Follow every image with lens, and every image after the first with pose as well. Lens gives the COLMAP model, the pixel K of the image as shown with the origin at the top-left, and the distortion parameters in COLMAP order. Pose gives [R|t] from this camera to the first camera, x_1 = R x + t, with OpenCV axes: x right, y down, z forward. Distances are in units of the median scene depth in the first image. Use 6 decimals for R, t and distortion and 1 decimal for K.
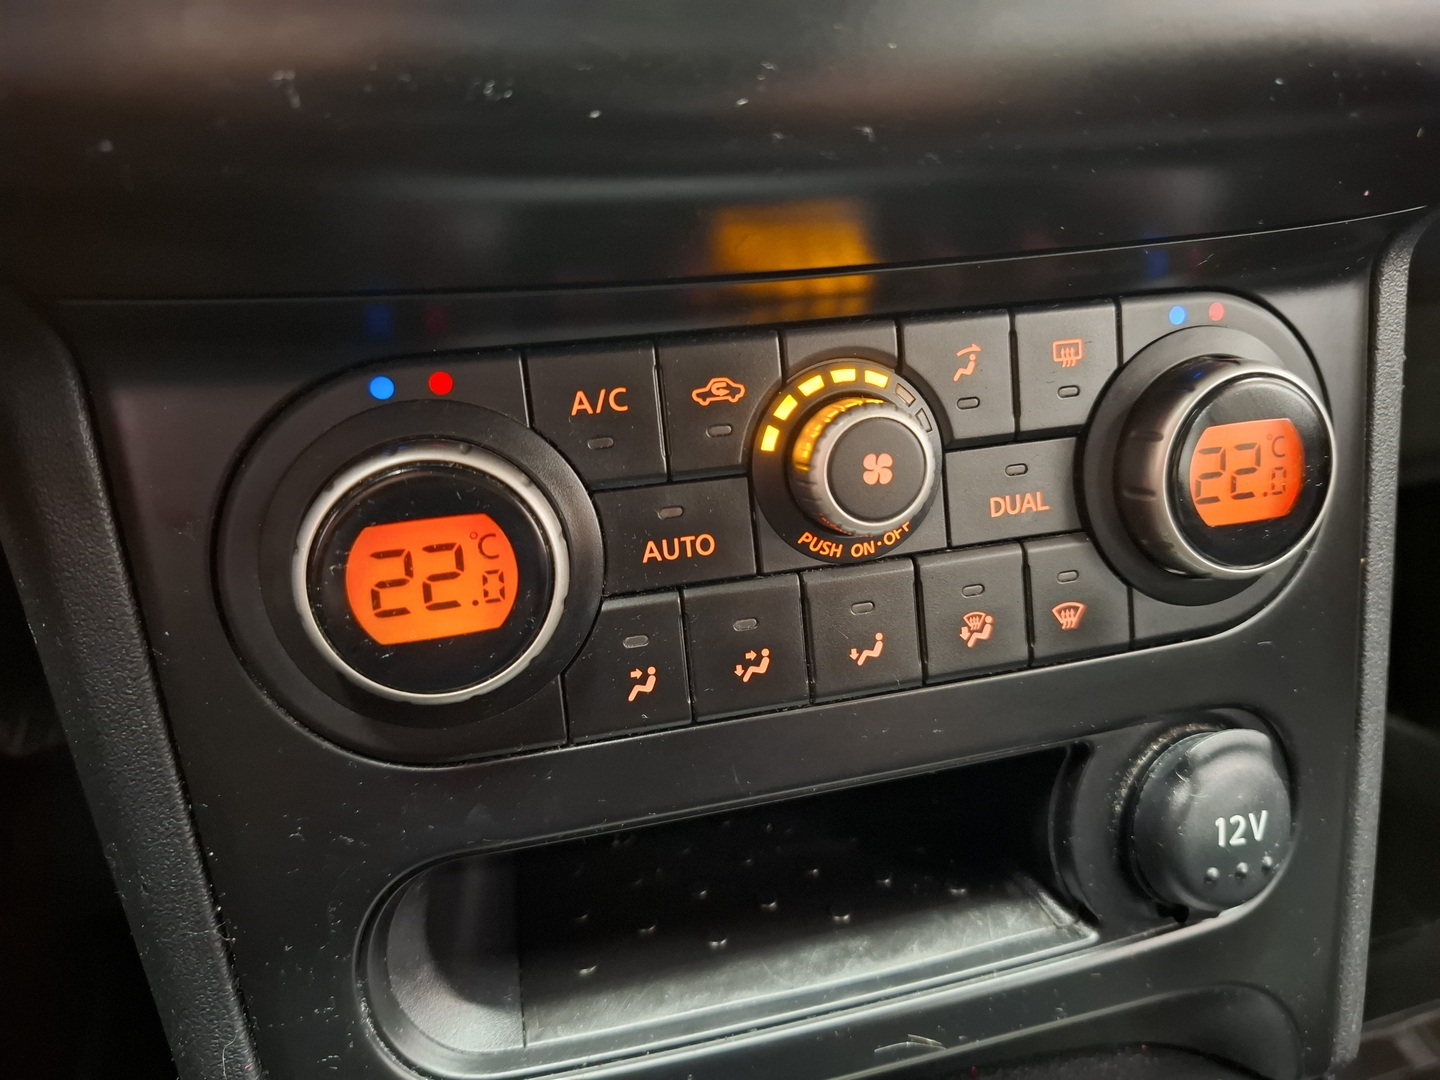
lens RADIAL K [[1042.3, 0, 720.0], [0, 1042.3, 540.0], [0, 0, 1]] dist [0.061140, -0.057856]
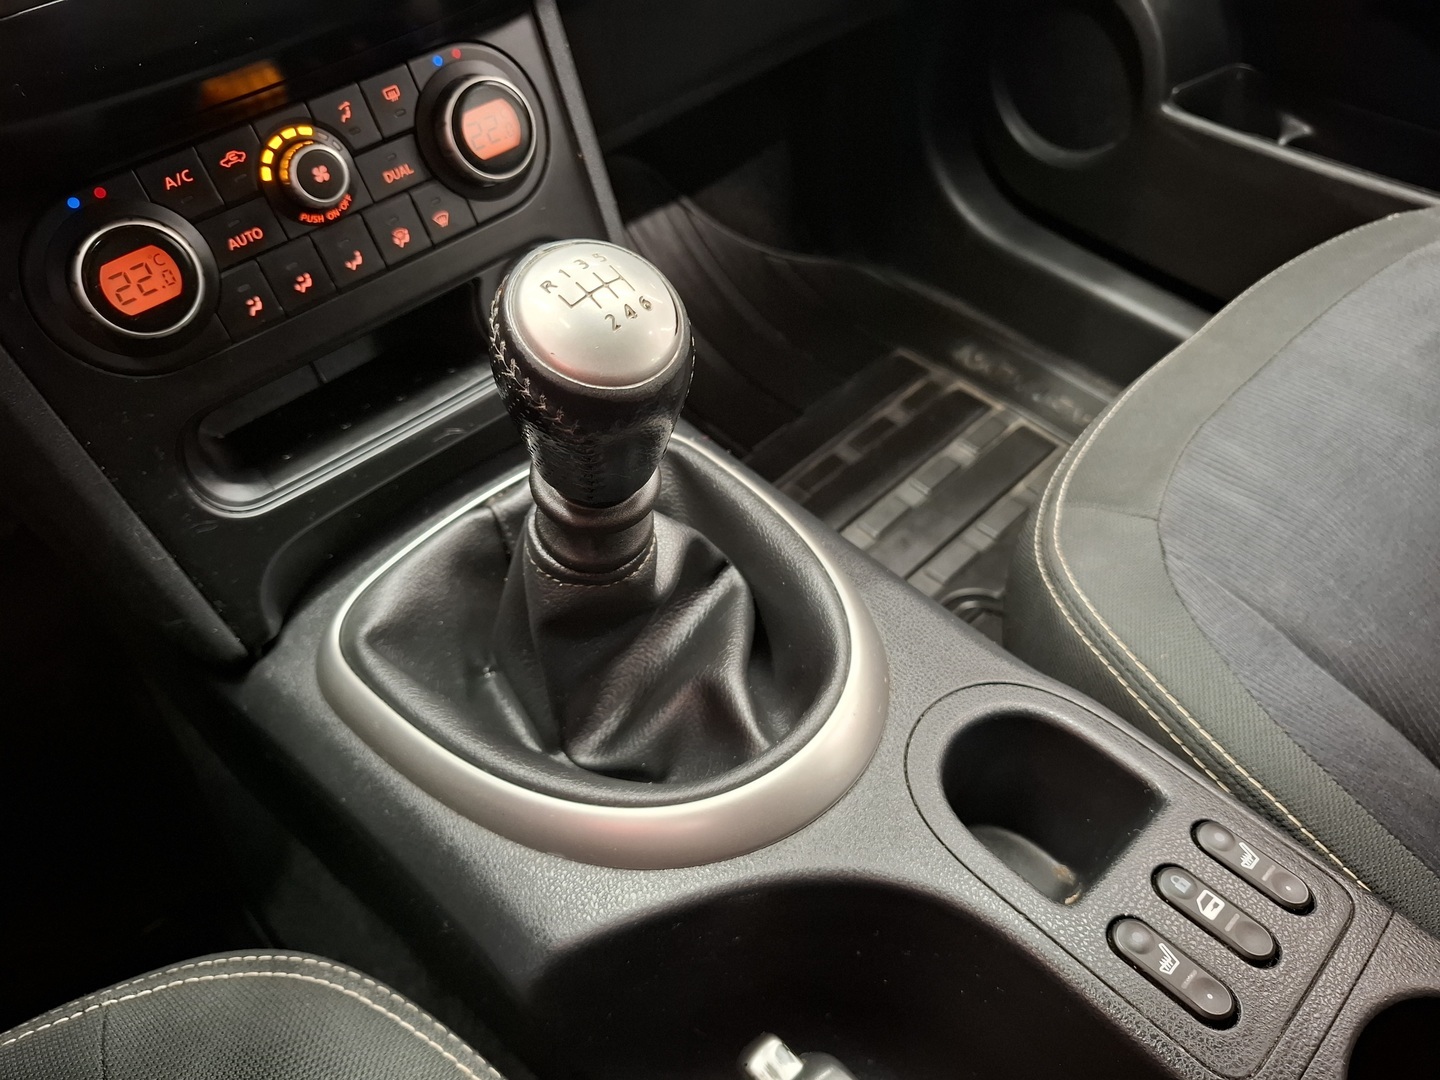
lens RADIAL K [[1041.7, 0, 720.0], [0, 1041.7, 540.0], [0, 0, 1]] dist [0.054964, -0.120408]
pose [[0.878311, -0.380951, 0.288871, -0.040491], [0.289832, 0.904801, 0.311982, 0.175852], [-0.380221, -0.190293, 0.905108, -1.395597]]
